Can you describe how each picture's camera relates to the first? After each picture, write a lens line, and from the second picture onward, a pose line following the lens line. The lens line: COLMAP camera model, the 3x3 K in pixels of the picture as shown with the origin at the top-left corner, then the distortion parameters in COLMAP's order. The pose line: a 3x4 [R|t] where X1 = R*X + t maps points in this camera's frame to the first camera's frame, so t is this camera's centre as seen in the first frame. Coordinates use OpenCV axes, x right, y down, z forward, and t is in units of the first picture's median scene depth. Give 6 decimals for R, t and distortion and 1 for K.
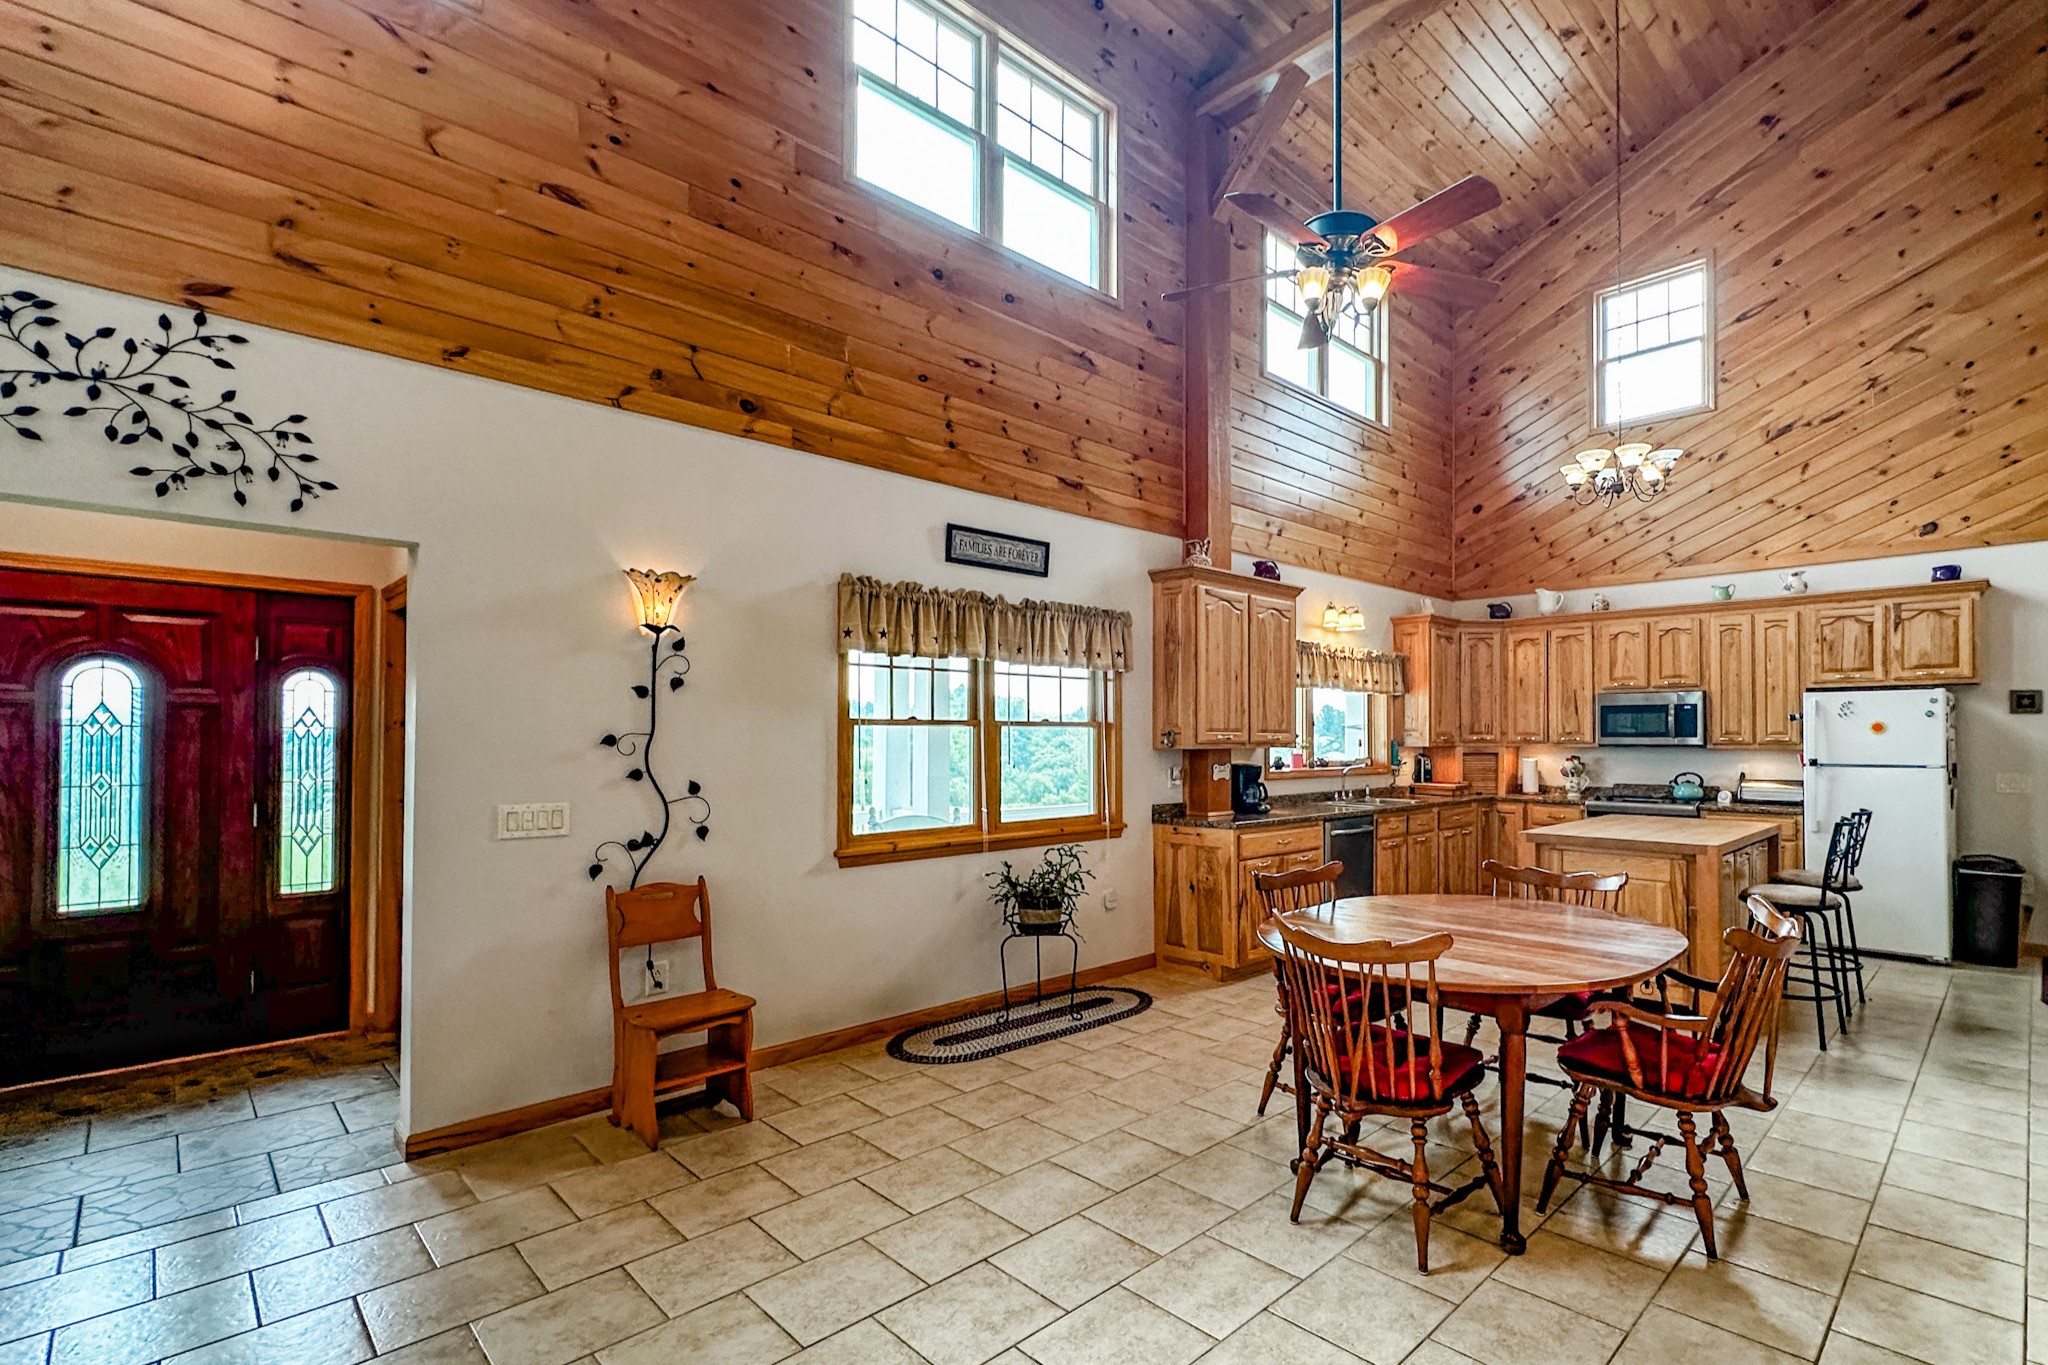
lens RADIAL K [[891.2, 0, 1117.1], [0, 891.2, 722.4], [0, 0, 1]] dist [0.002651, 0.000685]
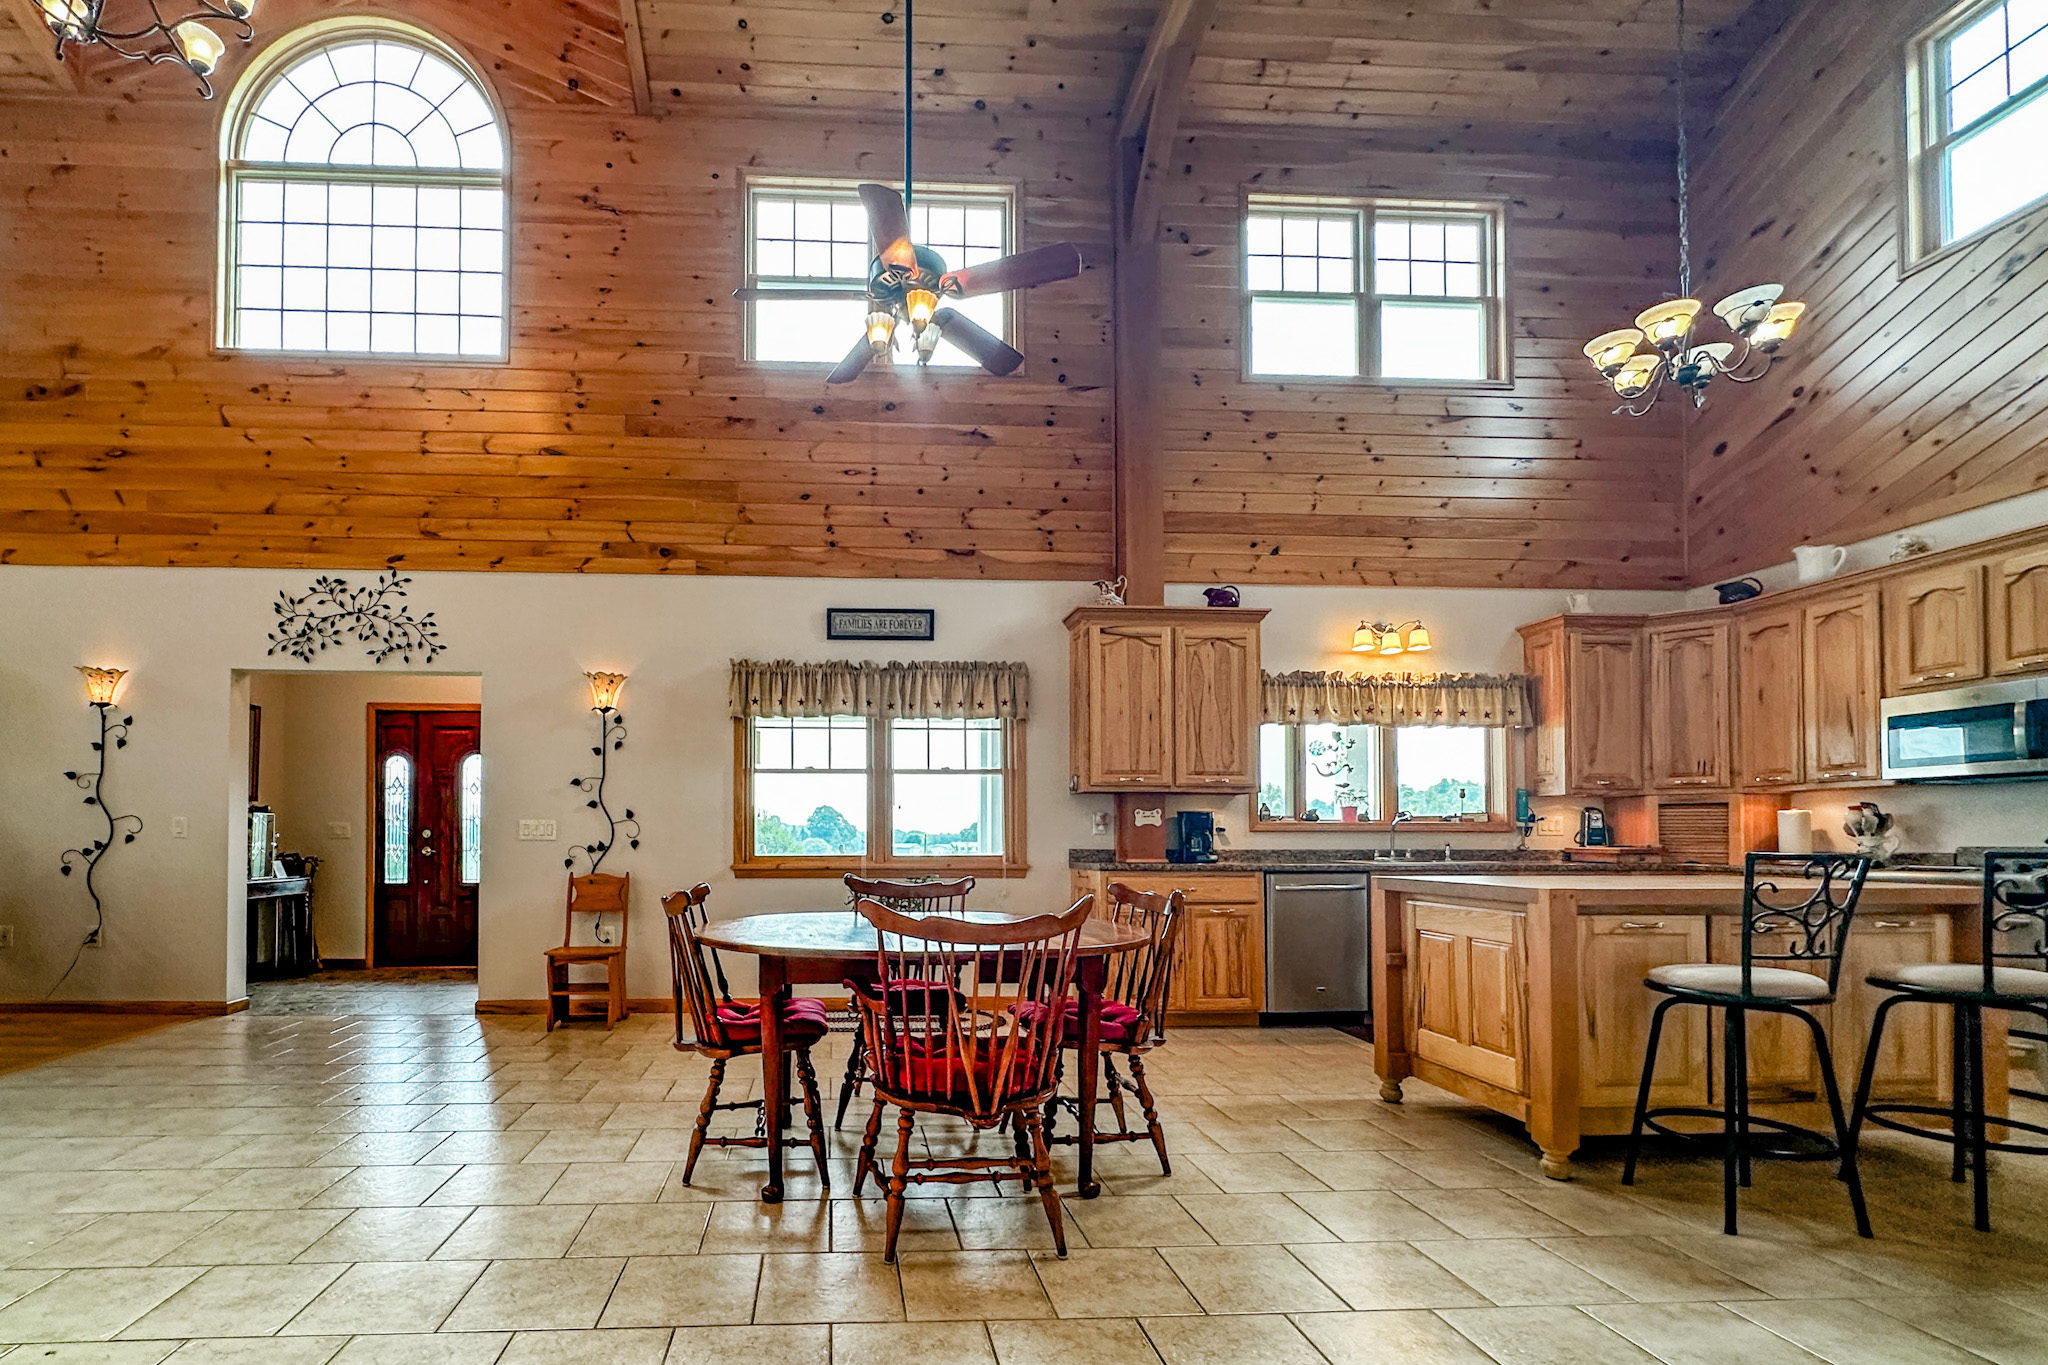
lens RADIAL K [[875.8, 0, 1029.4], [0, 875.8, 834.9], [0, 0, 1]] dist [-0.002749, 0.000086]
pose [[0.755404, -0.009695, -0.655187, 0.667311], [0.010835, 0.999939, -0.002304, 0.079032], [0.655170, -0.005358, 0.755463, 0.217530]]
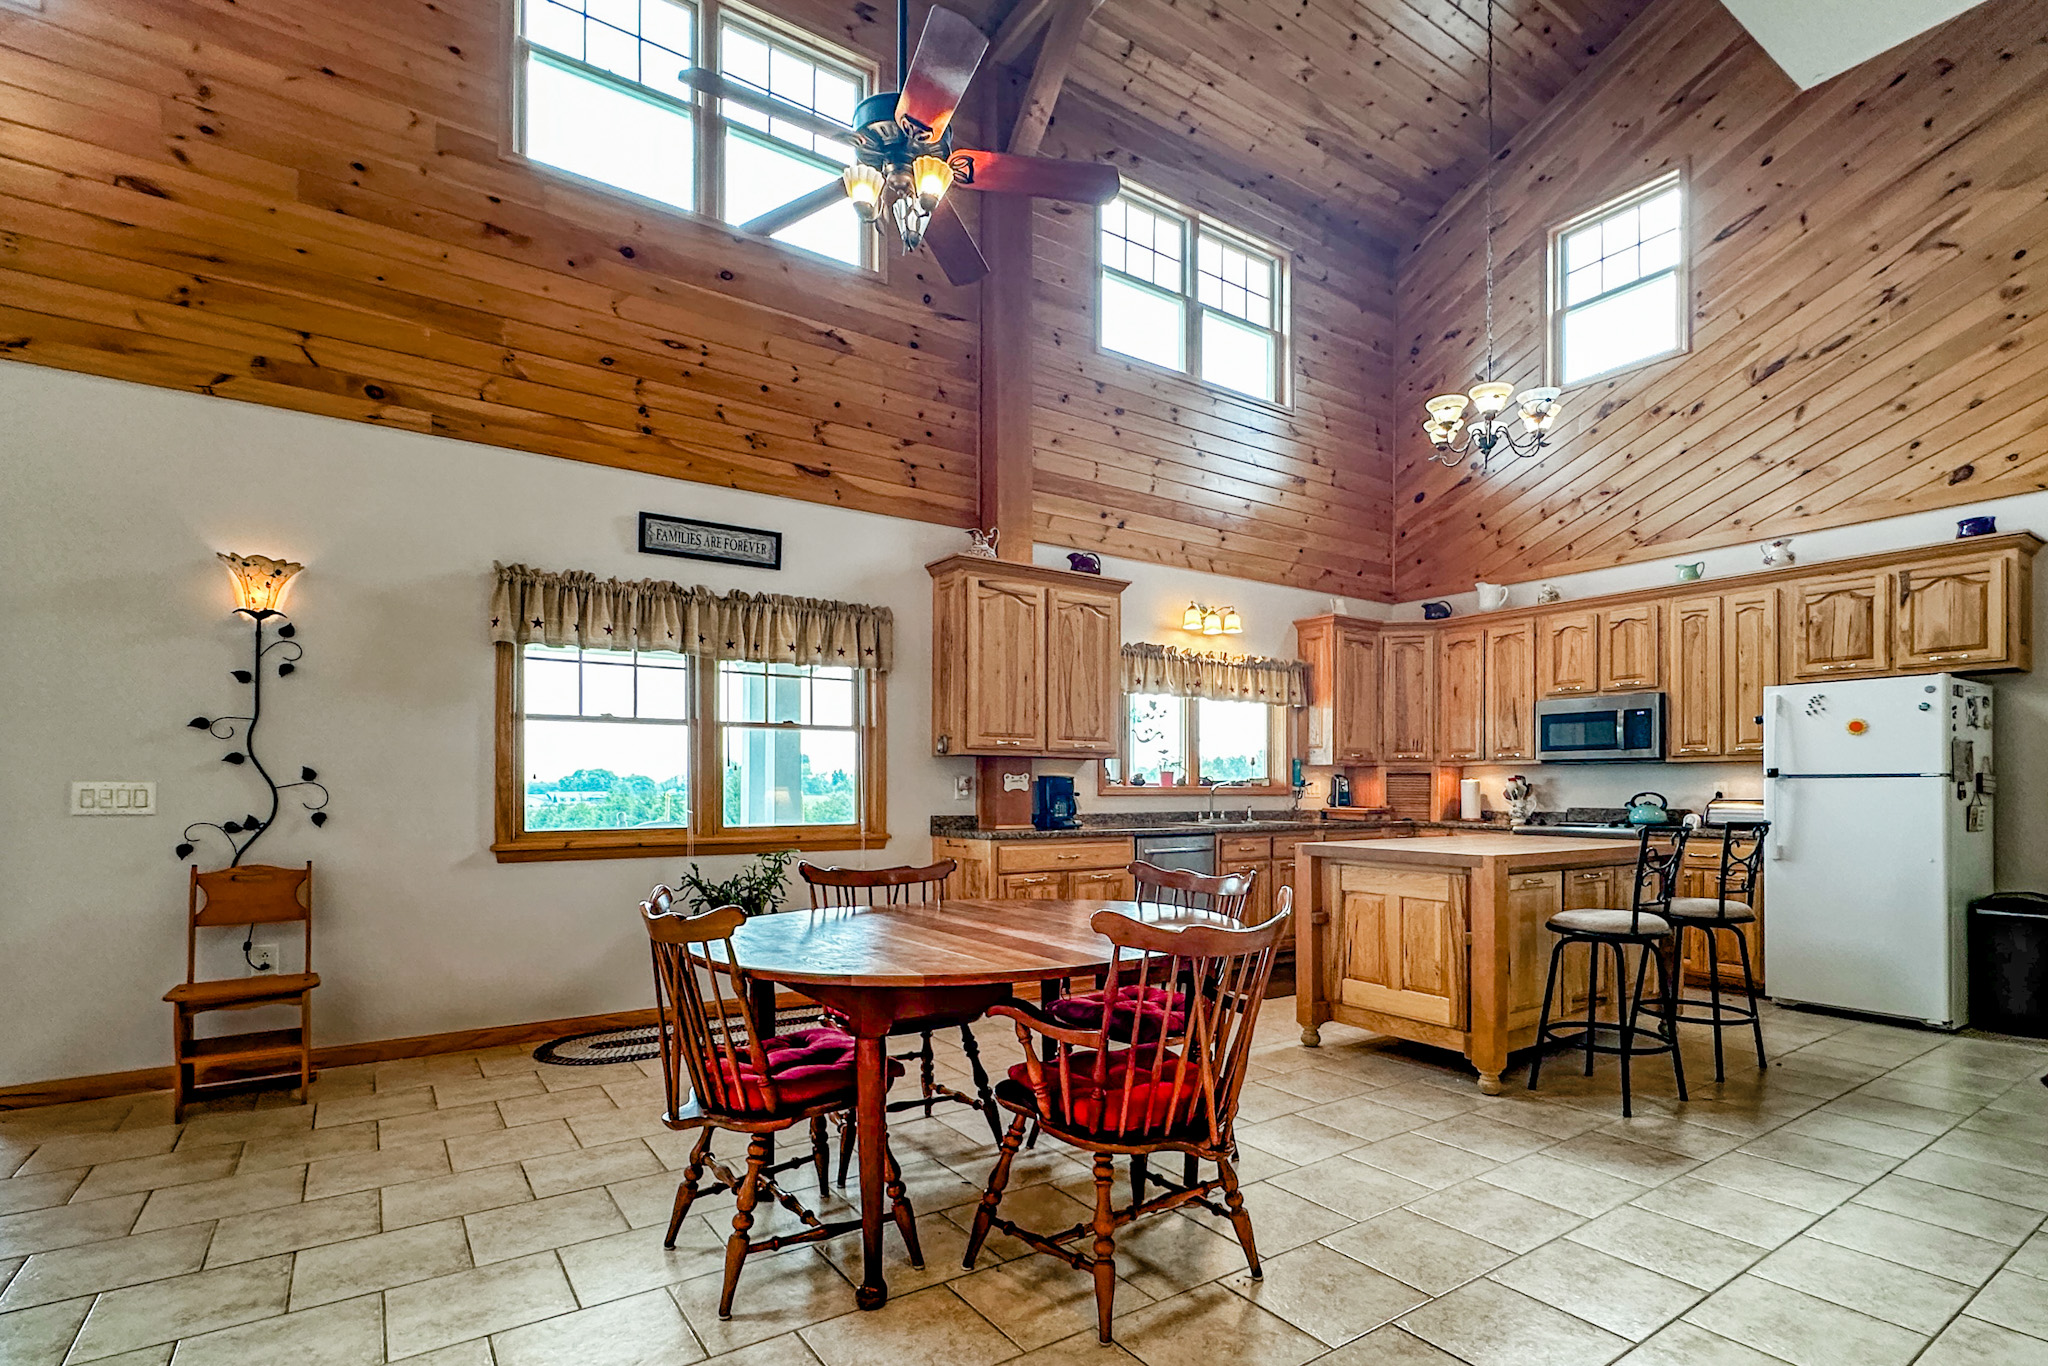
lens RADIAL K [[875.8, 0, 1090.1], [0, 875.8, 789.9], [0, 0, 1]] dist [-0.002749, 0.000086]
pose [[0.981784, -0.001554, -0.189995, 0.381587], [0.004568, 0.999871, 0.015427, 0.052493], [0.189947, -0.016014, 0.981664, 0.132322]]
